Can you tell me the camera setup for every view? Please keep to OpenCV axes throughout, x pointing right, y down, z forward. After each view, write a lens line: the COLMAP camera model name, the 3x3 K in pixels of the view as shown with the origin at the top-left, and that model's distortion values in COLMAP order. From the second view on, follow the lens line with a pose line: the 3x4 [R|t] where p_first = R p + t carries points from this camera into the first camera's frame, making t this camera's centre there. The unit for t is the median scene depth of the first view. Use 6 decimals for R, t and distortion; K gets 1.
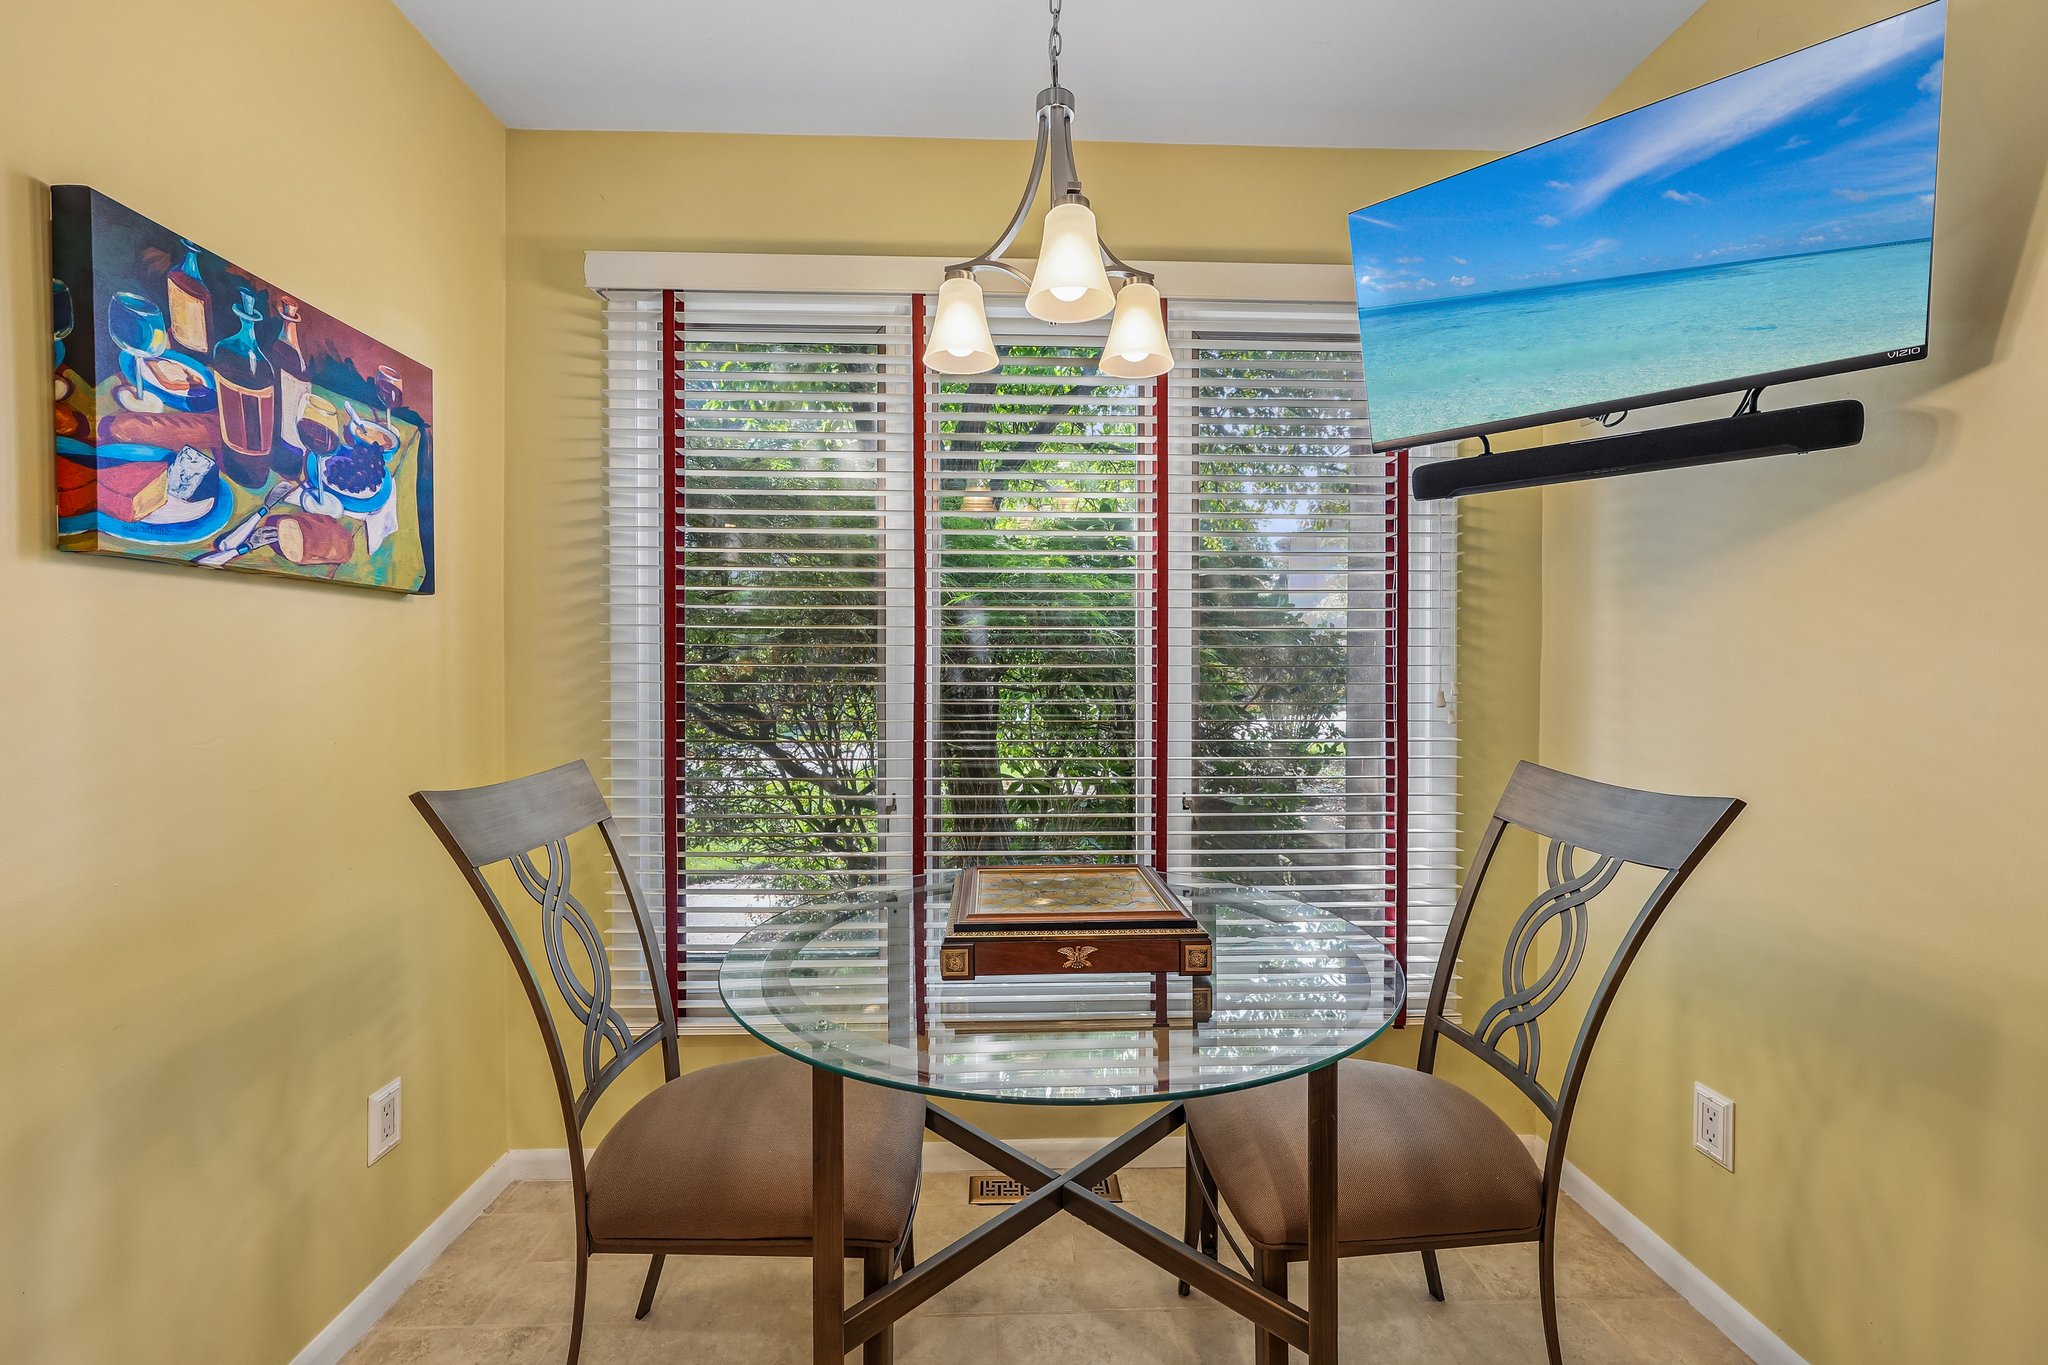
lens RADIAL K [[828.5, 0, 1022.2], [0, 828.5, 673.2], [0, 0, 1]] dist [0.001501, 0.000141]
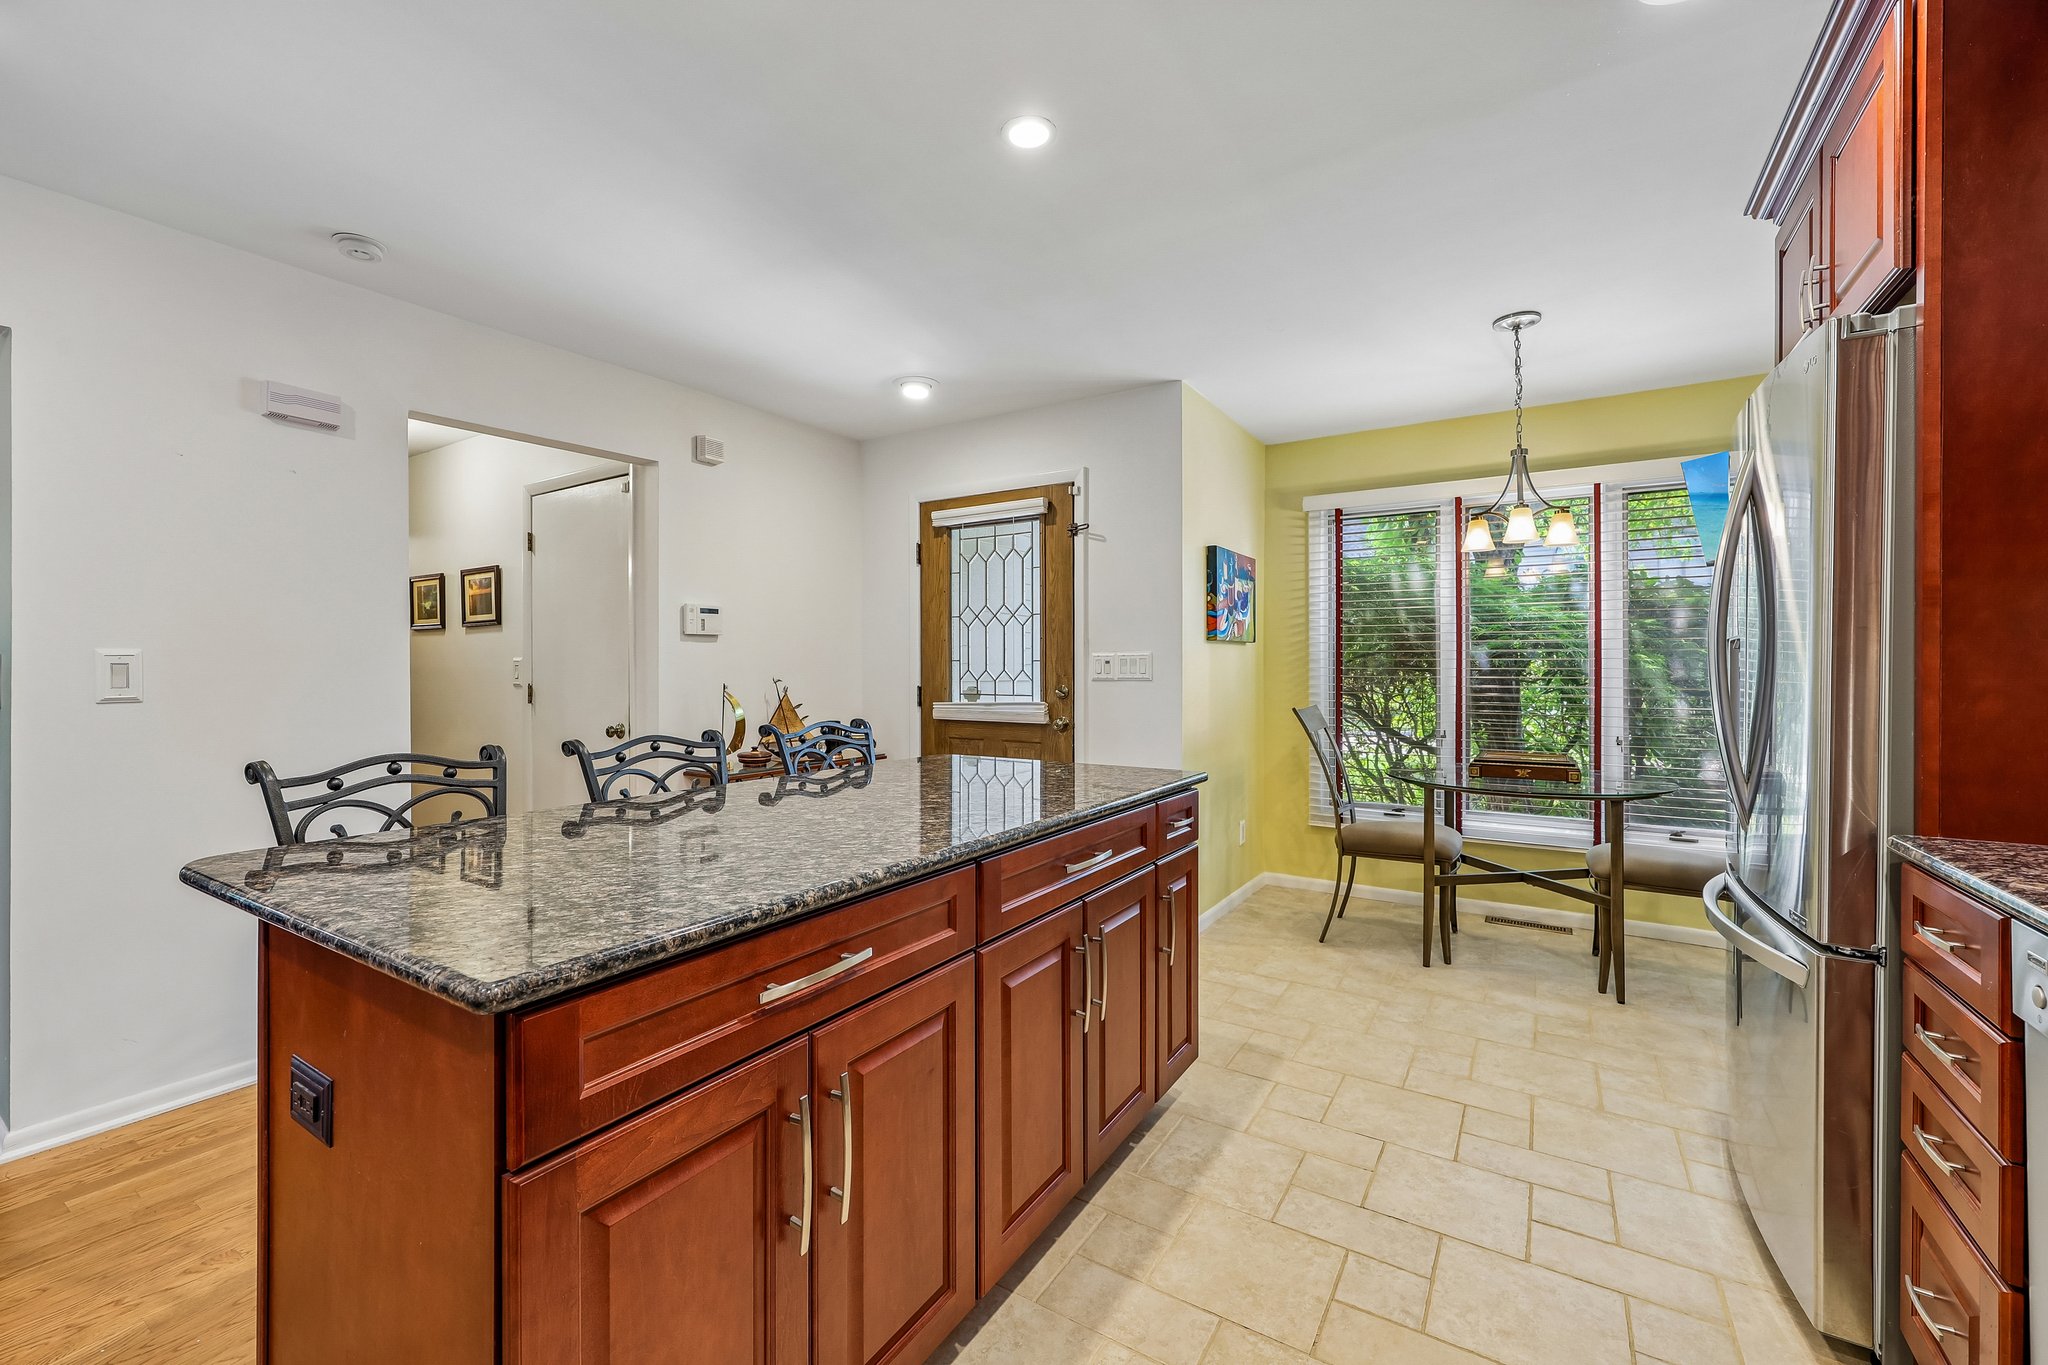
lens RADIAL K [[828.5, 0, 1022.2], [0, 828.5, 673.2], [0, 0, 1]] dist [0.001501, 0.000141]
pose [[0.824476, 0.001301, -0.565895, 0.198269], [0.001267, 0.999991, 0.004144, -0.008321], [0.565895, -0.004133, 0.824467, -1.762497]]
